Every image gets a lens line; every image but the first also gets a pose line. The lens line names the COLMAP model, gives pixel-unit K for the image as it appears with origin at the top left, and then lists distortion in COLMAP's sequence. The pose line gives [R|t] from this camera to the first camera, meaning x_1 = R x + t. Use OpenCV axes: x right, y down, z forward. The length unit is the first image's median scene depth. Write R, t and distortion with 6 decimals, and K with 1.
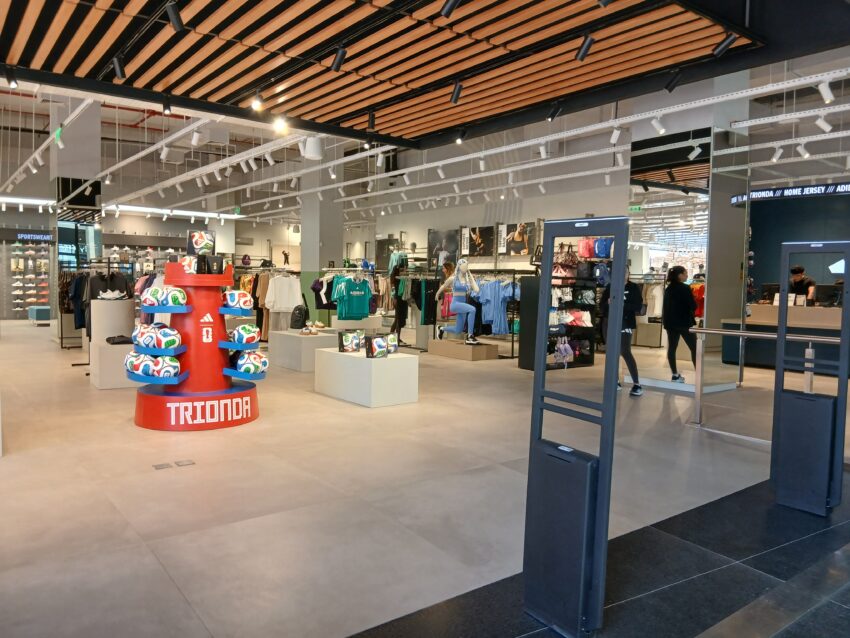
lens RADIAL K [[630.8, 0, 427.5], [0, 630.8, 316.2], [0, 0, 1]] dist [0.015605, 0.000858]
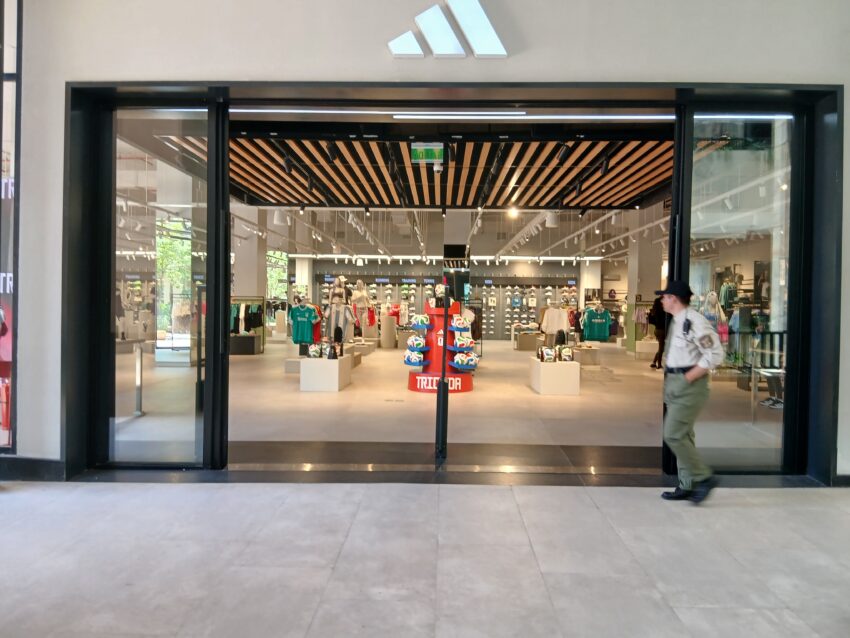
lens RADIAL K [[630.8, 0, 423.6], [0, 630.8, 318.6], [0, 0, 1]] dist [0.015605, 0.000858]
pose [[0.759386, 0.005366, -0.650619, 0.265815], [-0.035031, 0.998853, -0.032648, 0.008465], [0.649697, 0.047584, 0.758702, -0.134631]]
